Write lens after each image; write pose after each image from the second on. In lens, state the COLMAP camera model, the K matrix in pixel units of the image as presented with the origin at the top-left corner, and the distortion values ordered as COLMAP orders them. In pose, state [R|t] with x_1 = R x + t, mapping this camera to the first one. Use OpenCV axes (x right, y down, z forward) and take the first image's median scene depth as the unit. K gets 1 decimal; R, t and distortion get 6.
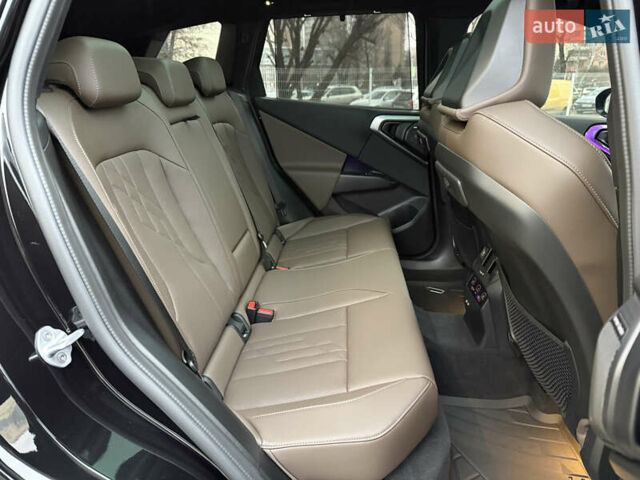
lens RADIAL K [[445.9, 0, 318.1], [0, 445.9, 240.7], [0, 0, 1]] dist [0.172976, -0.329077]
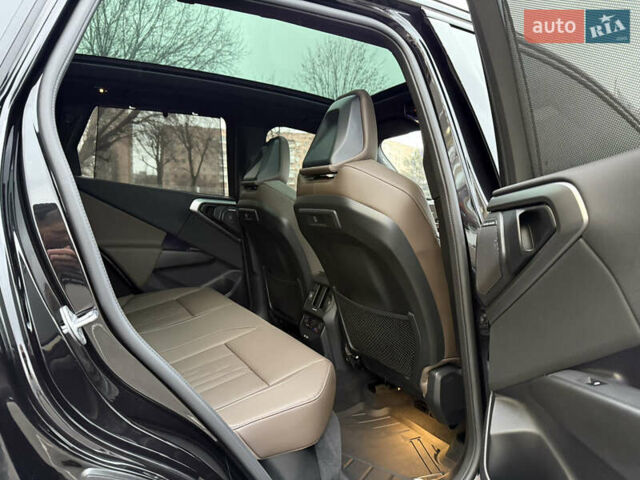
lens RADIAL K [[445.9, 0, 318.1], [0, 445.9, 240.7], [0, 0, 1]] dist [0.172976, -0.329077]
pose [[0.847509, -0.002141, 0.530777, -0.210391], [0.136887, 0.967046, -0.214672, 0.110173], [-0.512826, 0.254594, 0.819873, -0.058652]]
